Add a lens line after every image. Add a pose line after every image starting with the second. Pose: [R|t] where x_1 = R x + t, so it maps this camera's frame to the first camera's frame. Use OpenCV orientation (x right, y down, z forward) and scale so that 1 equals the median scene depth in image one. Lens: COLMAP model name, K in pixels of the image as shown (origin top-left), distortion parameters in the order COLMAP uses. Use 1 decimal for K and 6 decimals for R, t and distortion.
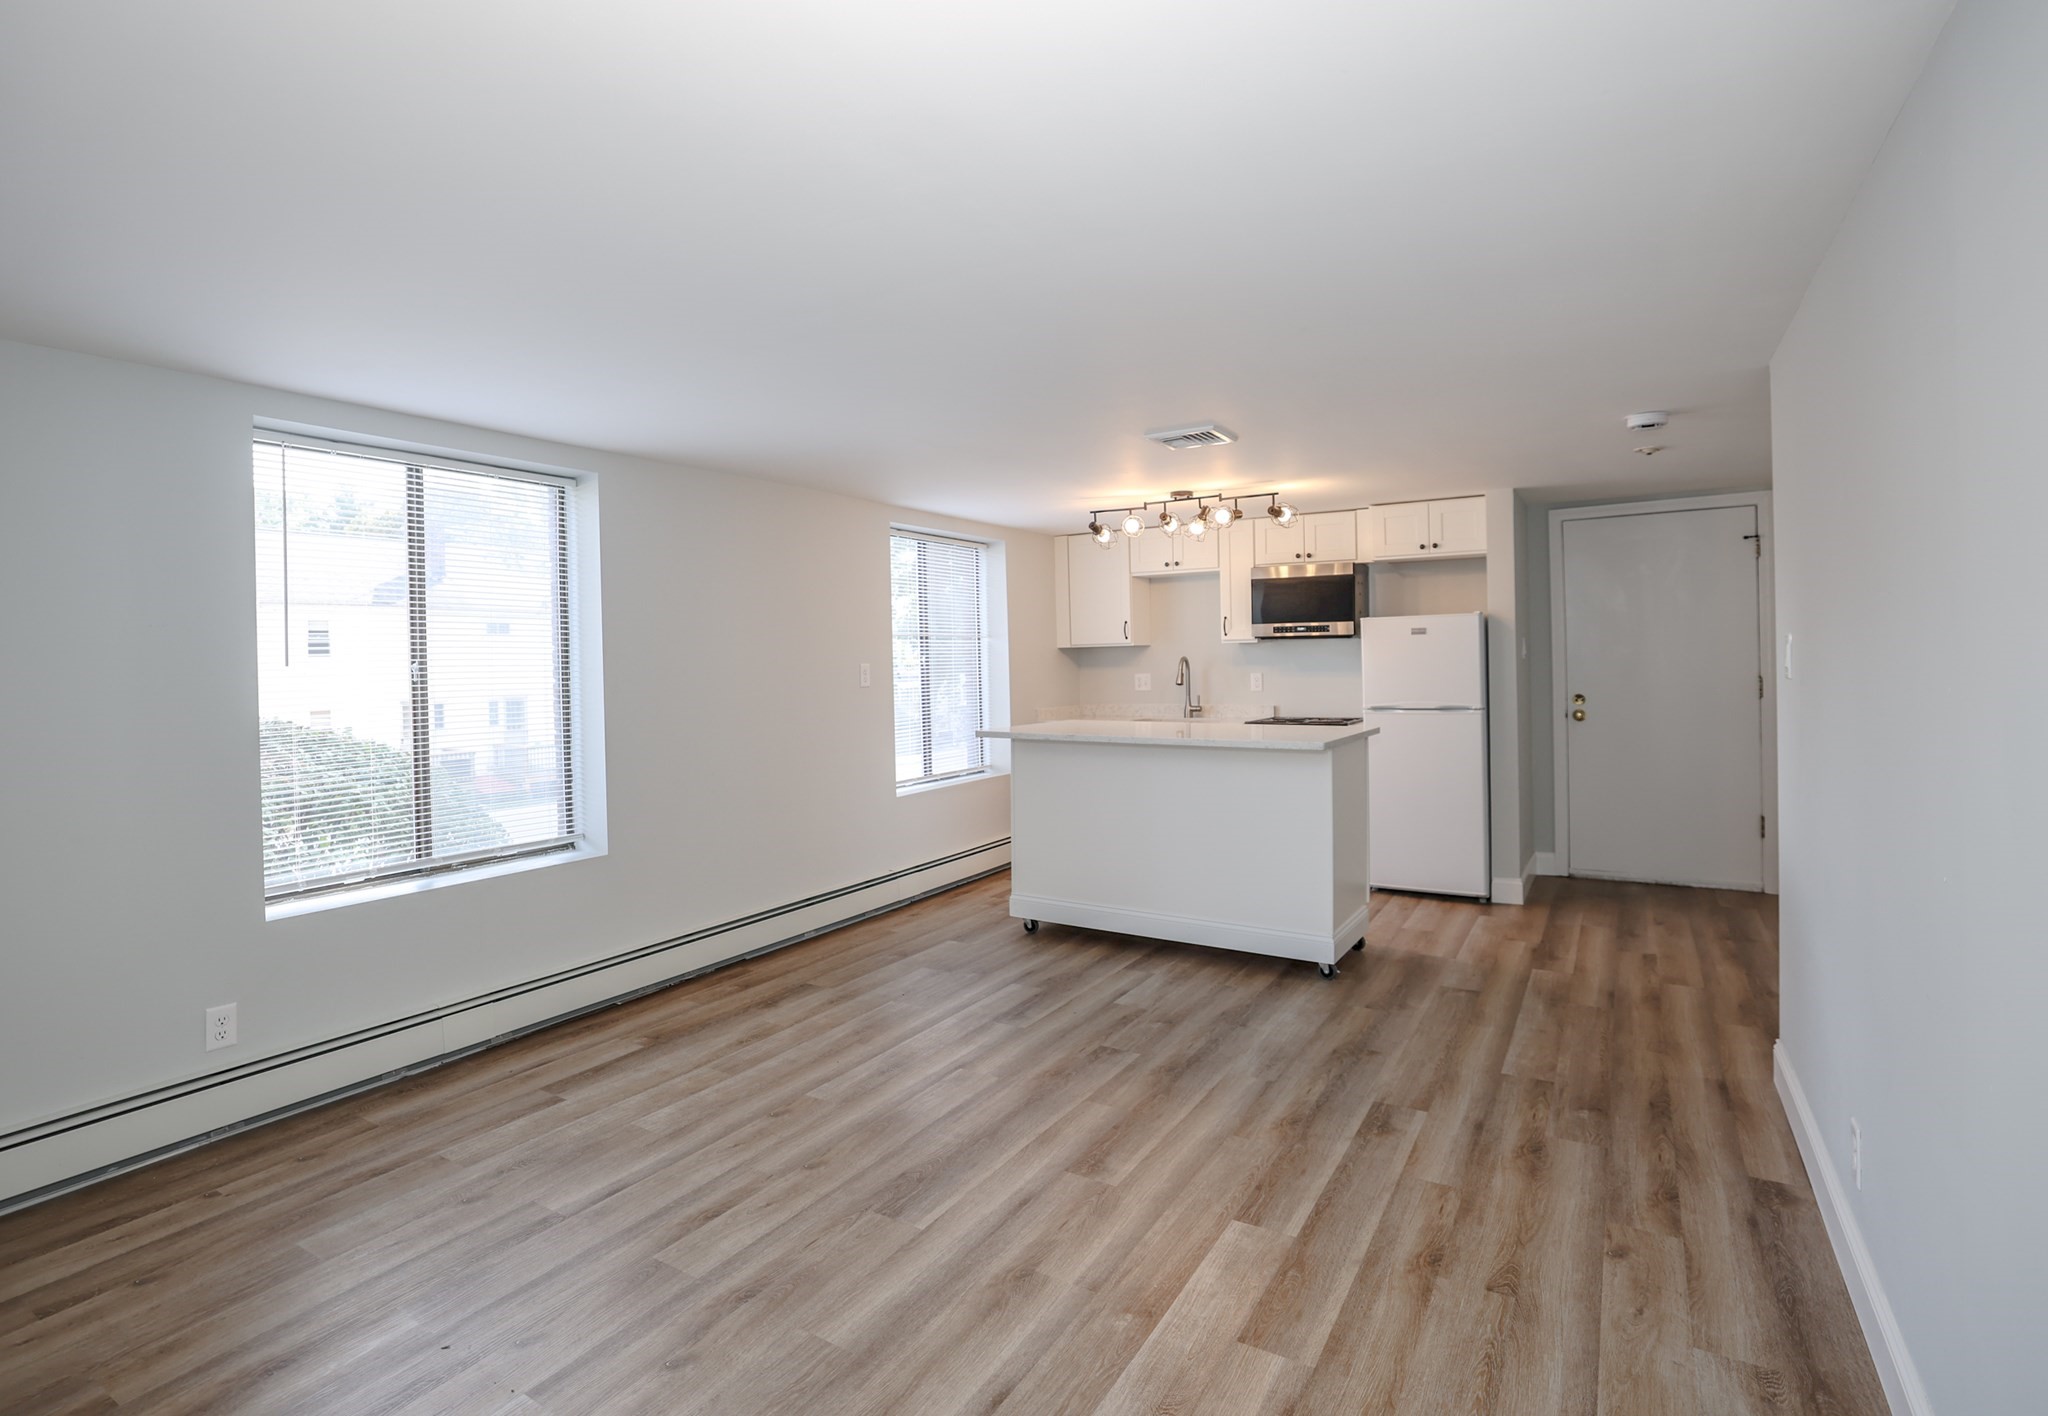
lens RADIAL K [[1001.7, 0, 1007.8], [0, 1001.7, 692.3], [0, 0, 1]] dist [-0.038795, 0.008893]
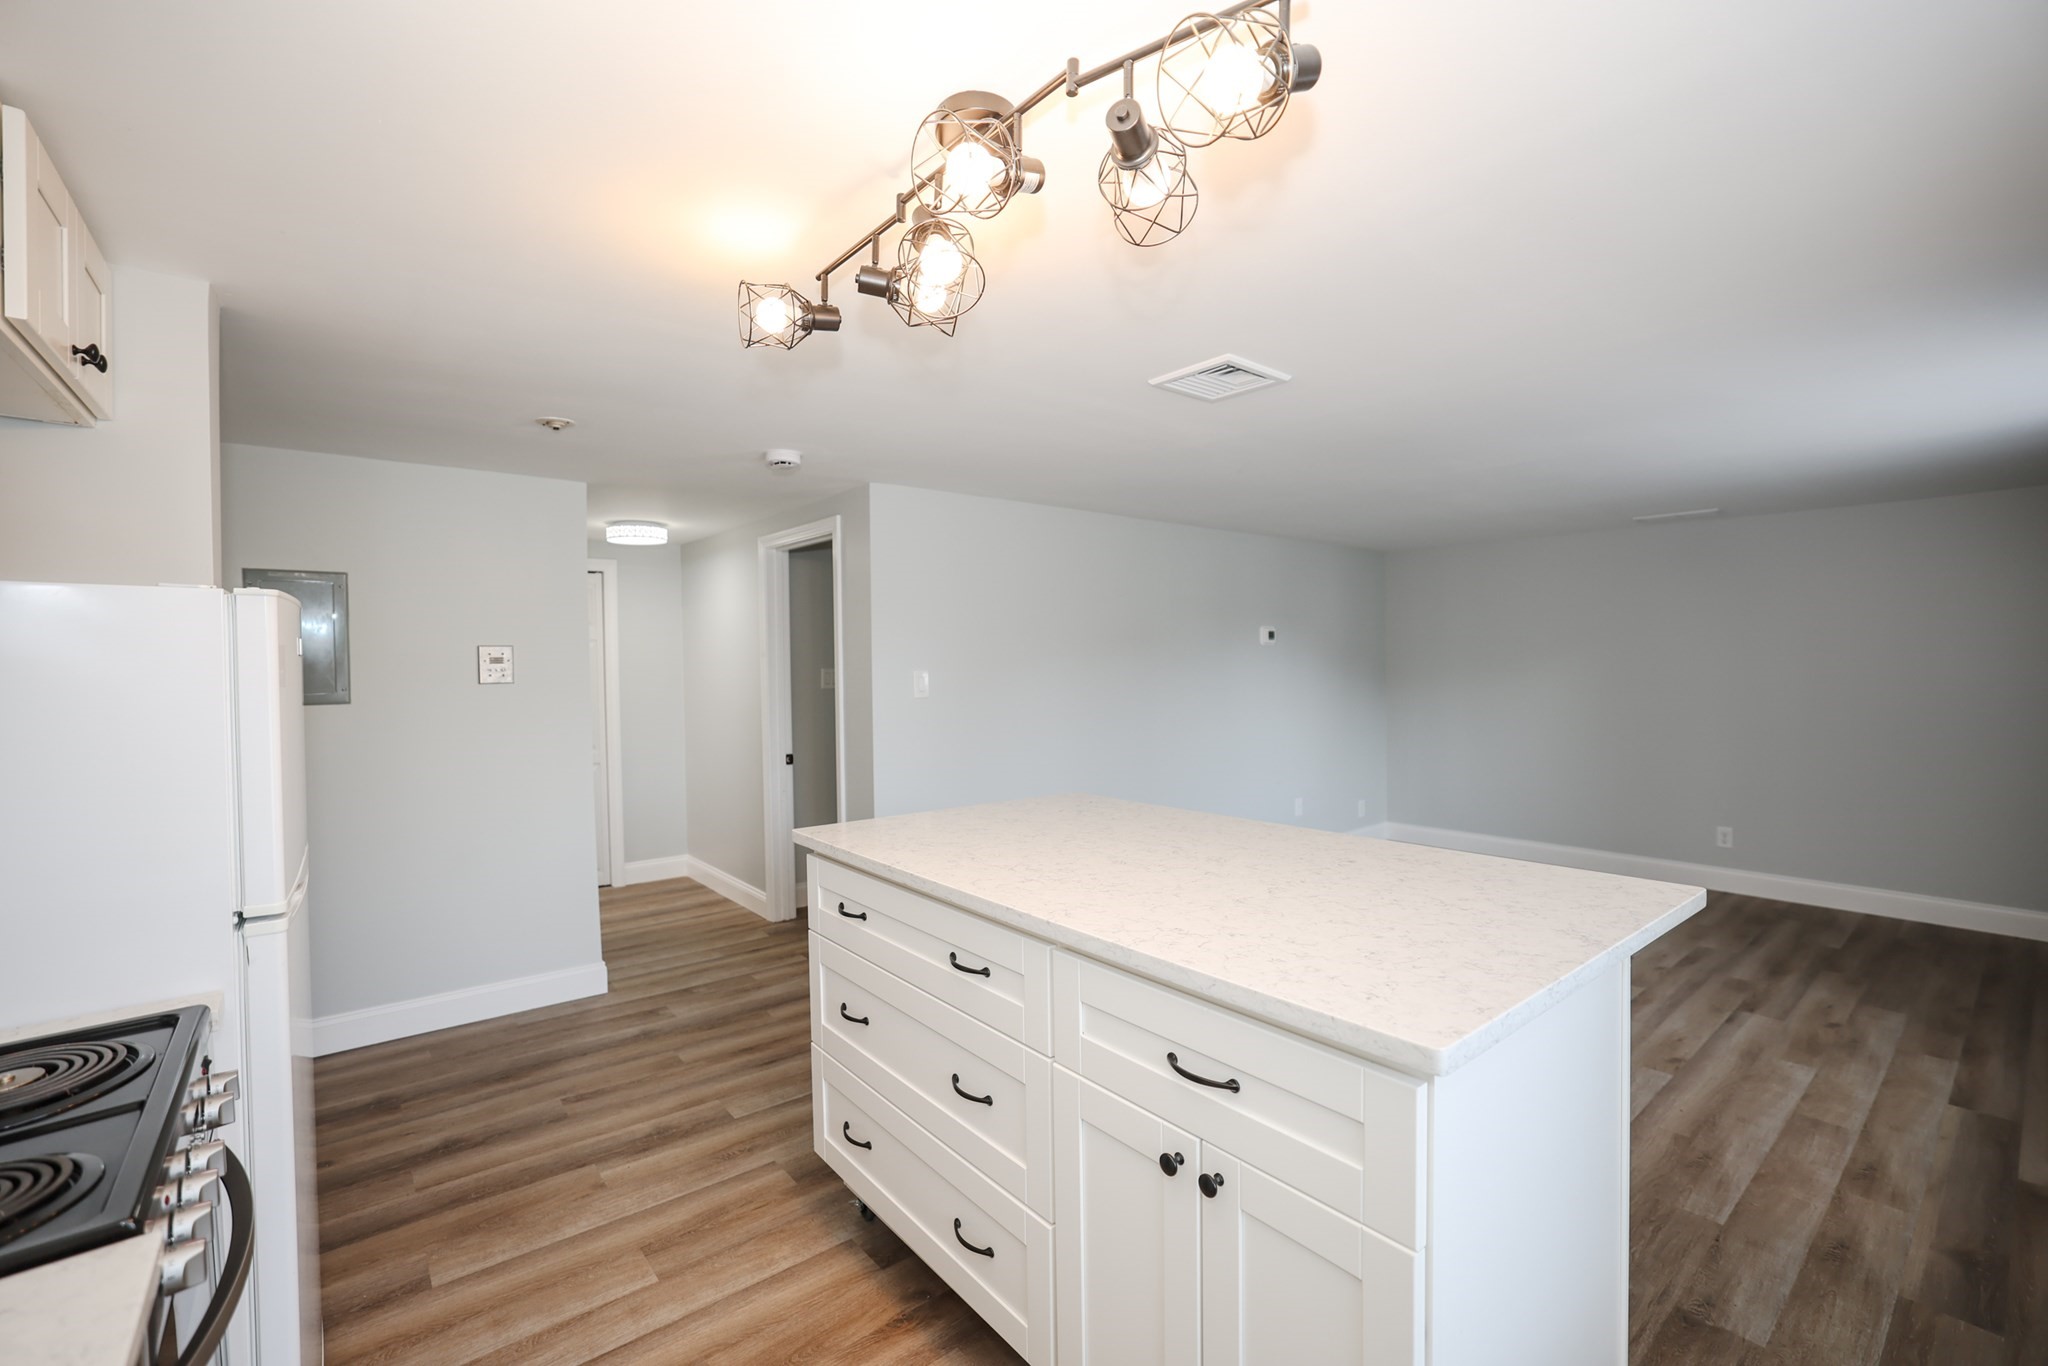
lens RADIAL K [[849.3, 0, 1033.0], [0, 849.3, 694.0], [0, 0, 1]] dist [0.002804, 0.002211]
pose [[-0.942496, 0.014151, 0.333917, 0.117616], [0.036953, 0.997390, 0.062034, -0.081903], [-0.332168, 0.070806, -0.940559, 1.739935]]
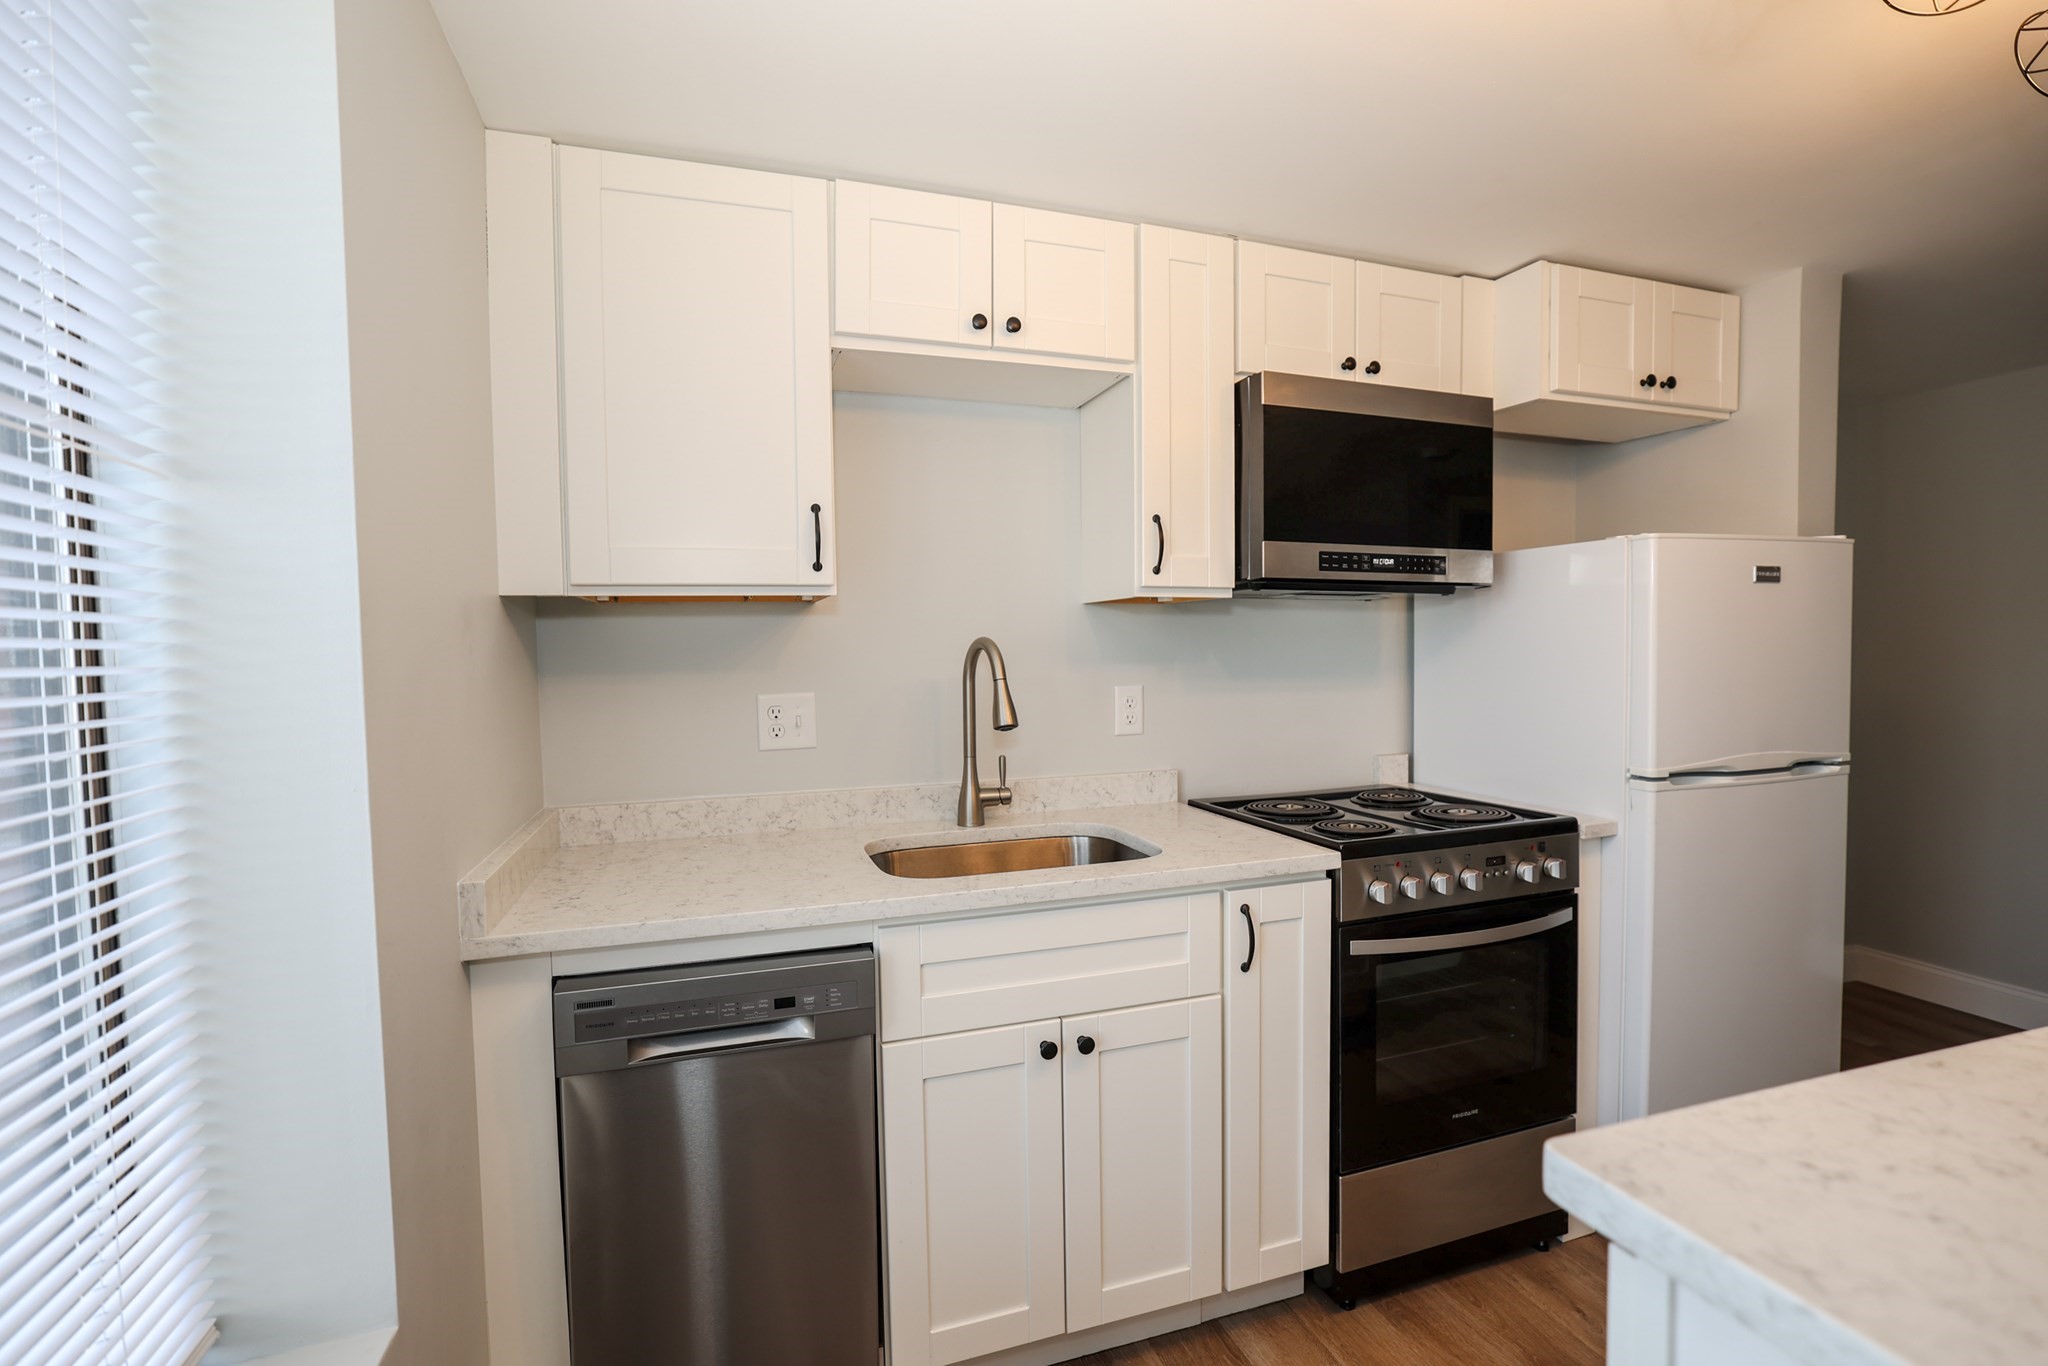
lens RADIAL K [[931.7, 0, 1035.3], [0, 931.7, 667.7], [0, 0, 1]] dist [-0.018719, 0.000076]
pose [[0.632927, -0.003866, 0.774202, -0.074412], [0.022704, 0.999650, -0.013570, -0.039563], [-0.773878, 0.026166, 0.632794, 1.467619]]
